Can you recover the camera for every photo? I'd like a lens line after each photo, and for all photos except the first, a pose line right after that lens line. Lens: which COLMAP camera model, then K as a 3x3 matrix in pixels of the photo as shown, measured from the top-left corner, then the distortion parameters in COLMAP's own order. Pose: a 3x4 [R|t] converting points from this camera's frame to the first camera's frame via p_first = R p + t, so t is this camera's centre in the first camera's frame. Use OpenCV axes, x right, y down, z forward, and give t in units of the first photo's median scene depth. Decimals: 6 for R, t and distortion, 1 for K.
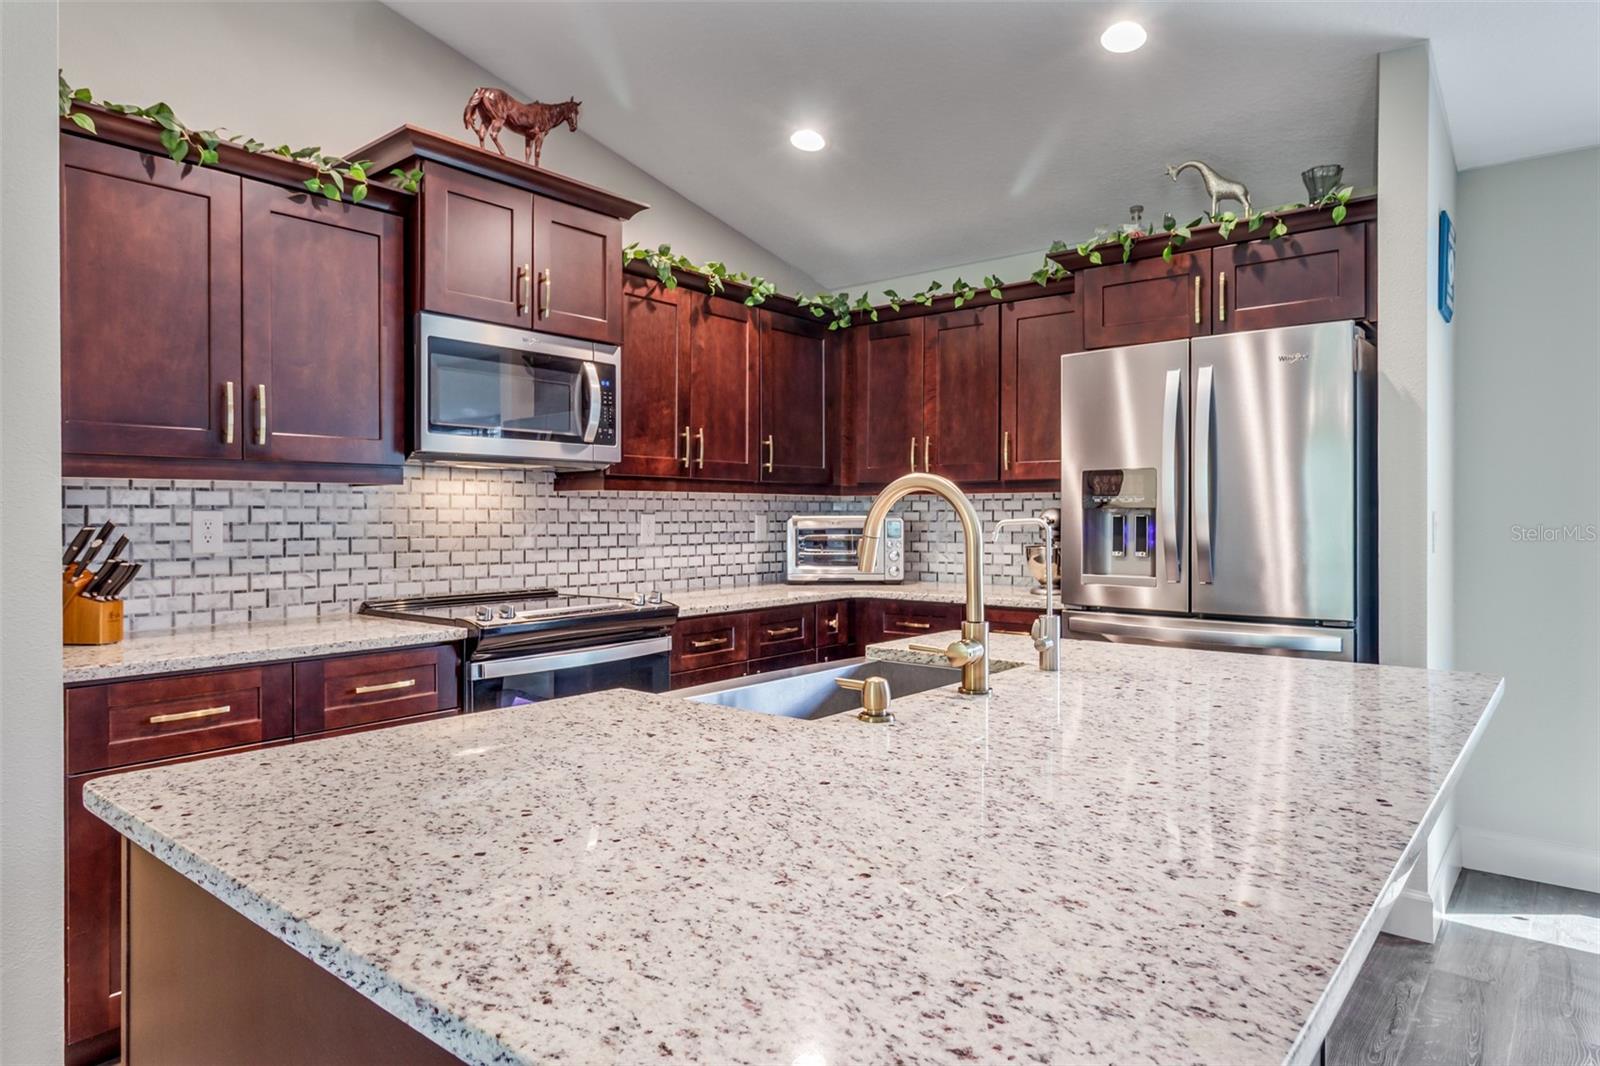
lens RADIAL K [[952.7, 0, 807.5], [0, 952.7, 518.4], [0, 0, 1]] dist [0.000620, -0.002187]
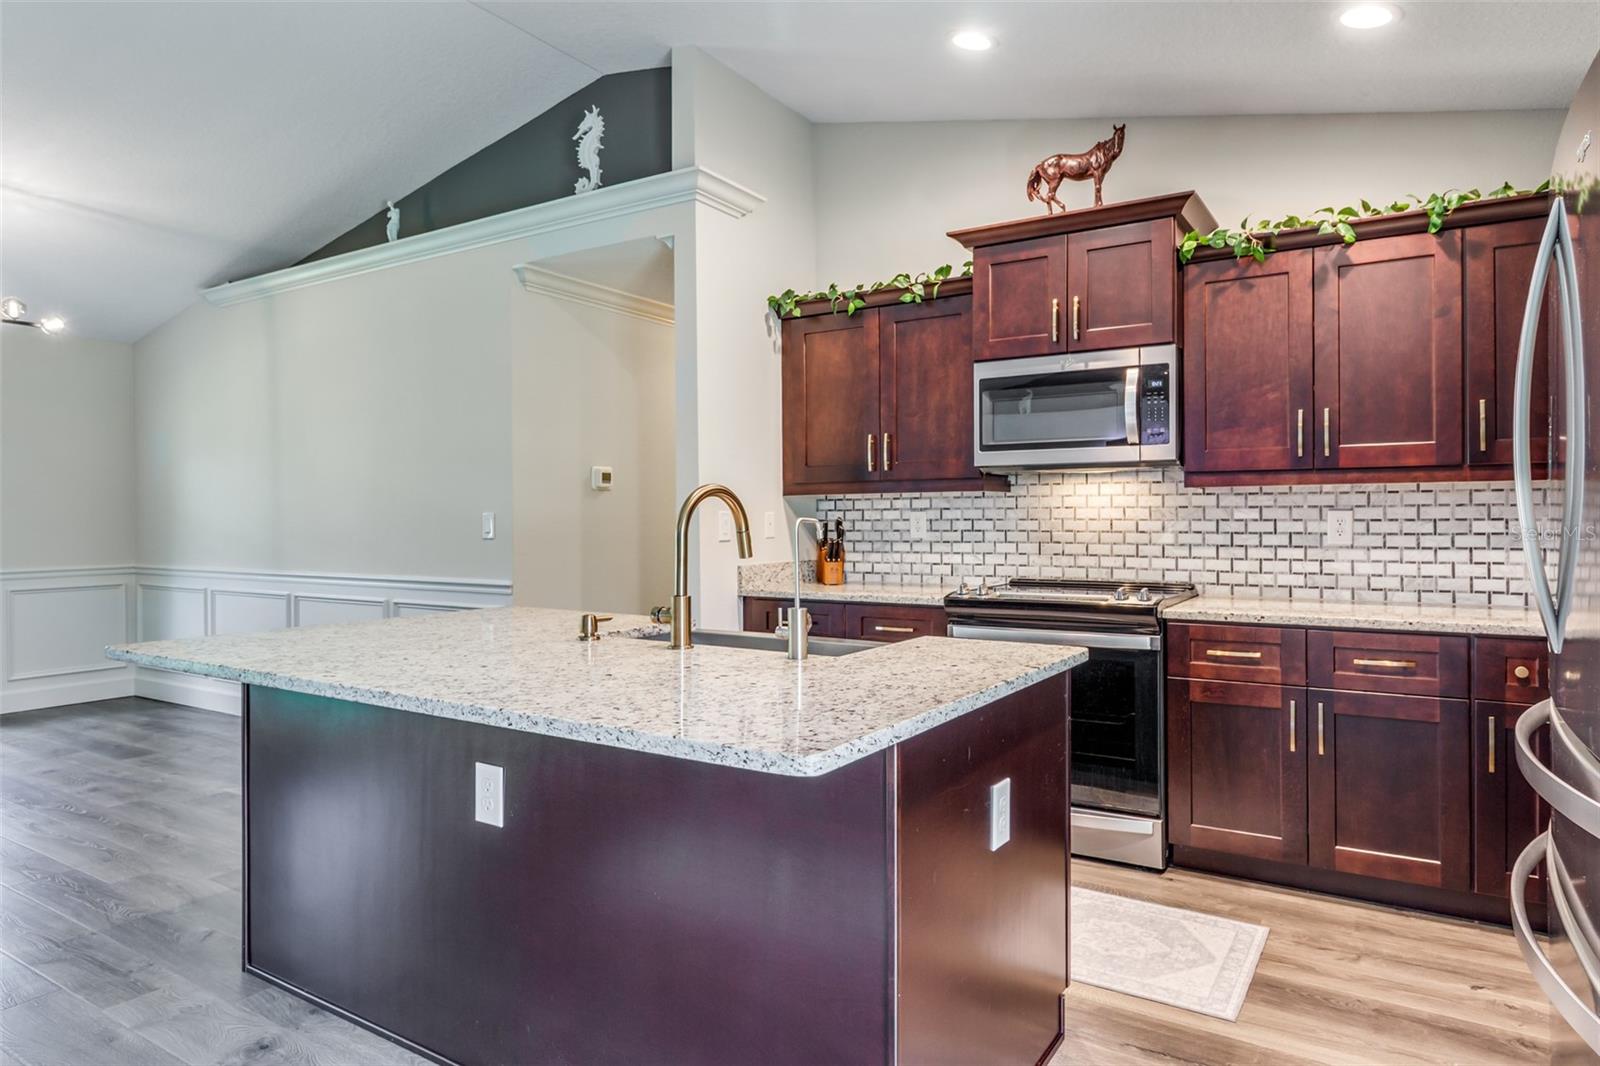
lens RADIAL K [[954.8, 0, 798.5], [0, 954.8, 518.0], [0, 0, 1]] dist [0.002797, -0.000103]
pose [[0.121475, 0.002017, -0.992592, 0.738535], [0.002985, 0.999993, 0.002398, -0.001371], [0.992590, -0.003254, 0.121468, 0.481797]]
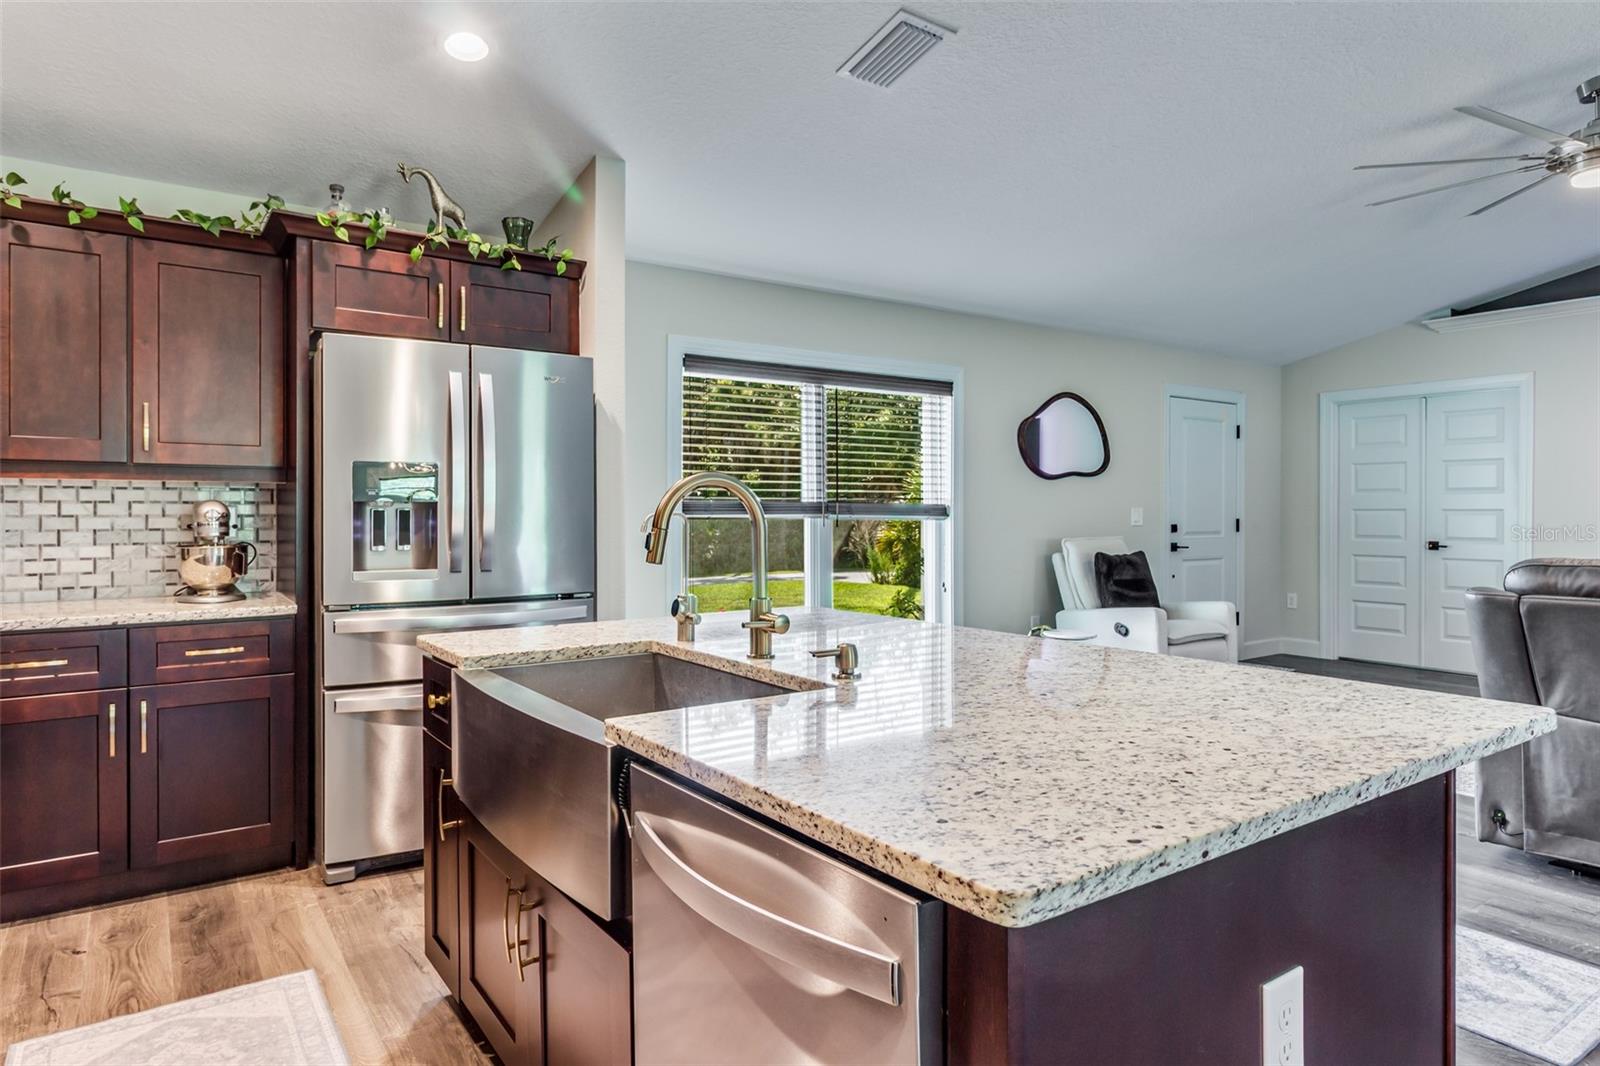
lens RADIAL K [[952.7, 0, 807.5], [0, 952.7, 518.4], [0, 0, 1]] dist [0.000620, -0.002187]
pose [[0.260871, -0.006942, 0.965349, -0.471368], [-0.000997, 0.999972, 0.007460, -0.001627], [-0.965373, -0.002909, 0.260857, 0.308797]]
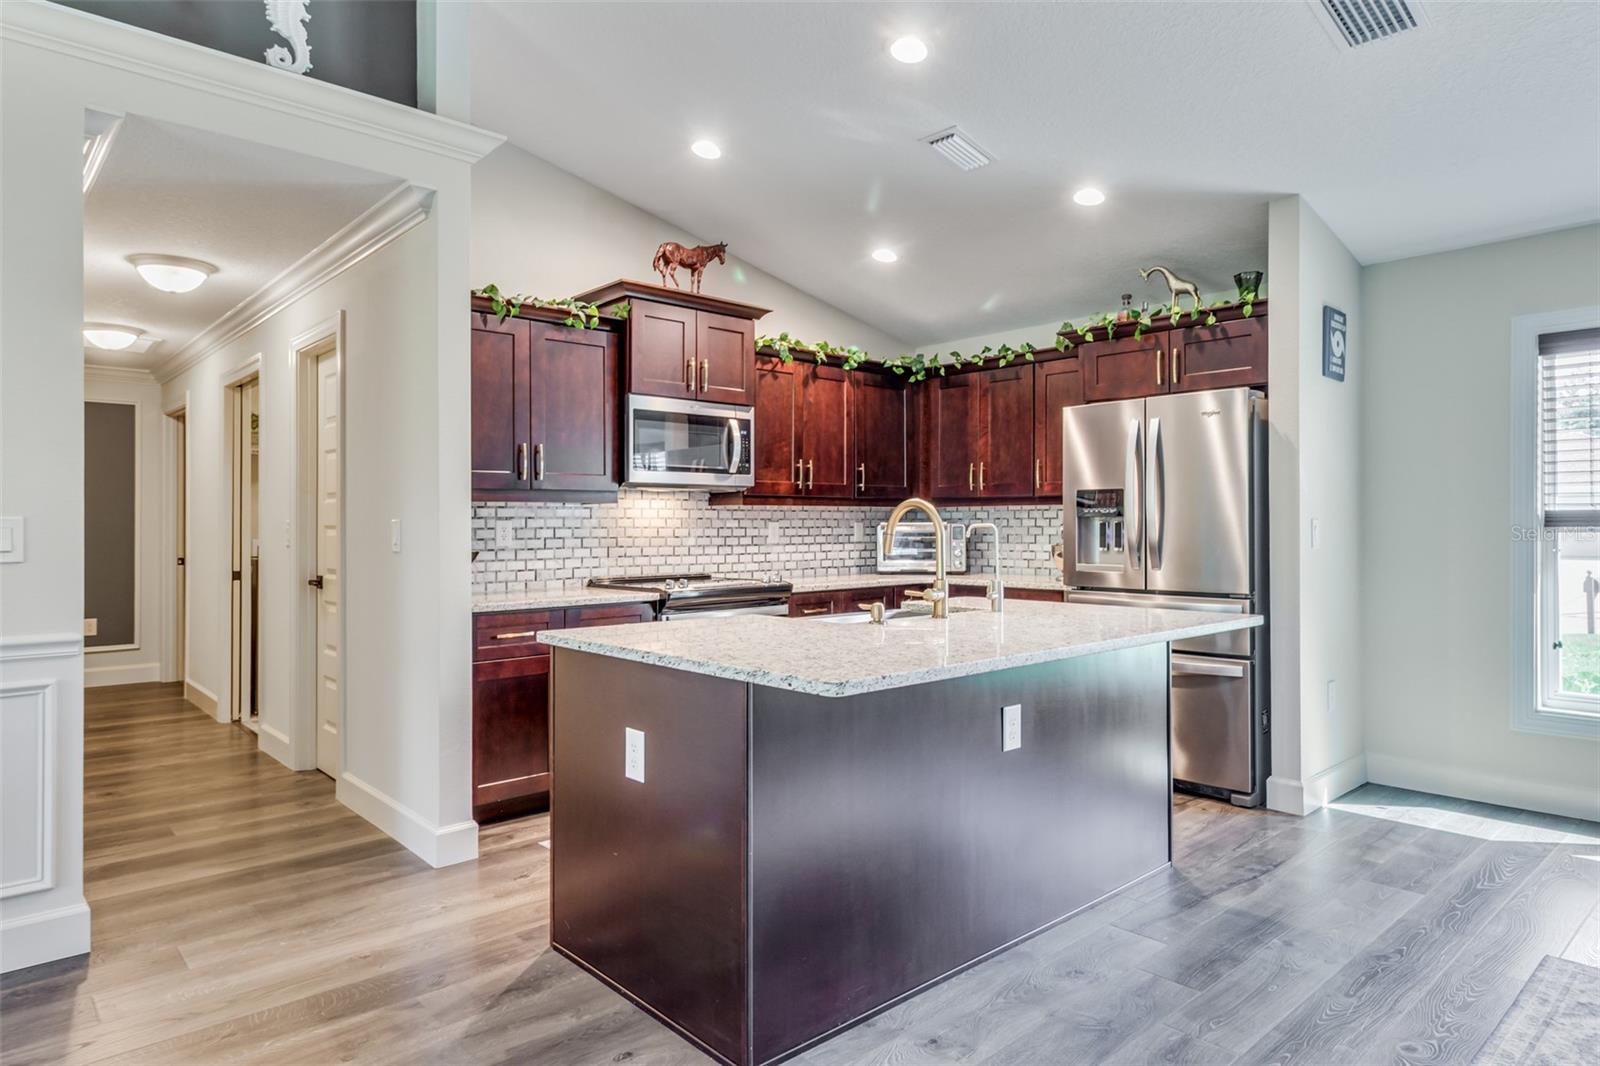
lens RADIAL K [[952.7, 0, 807.5], [0, 952.7, 518.4], [0, 0, 1]] dist [0.000620, -0.002187]
pose [[0.990069, -0.002753, -0.140553, 0.088356], [0.001695, 0.999969, -0.007647, 0.001618], [0.140570, 0.007333, 0.990044, -0.425046]]
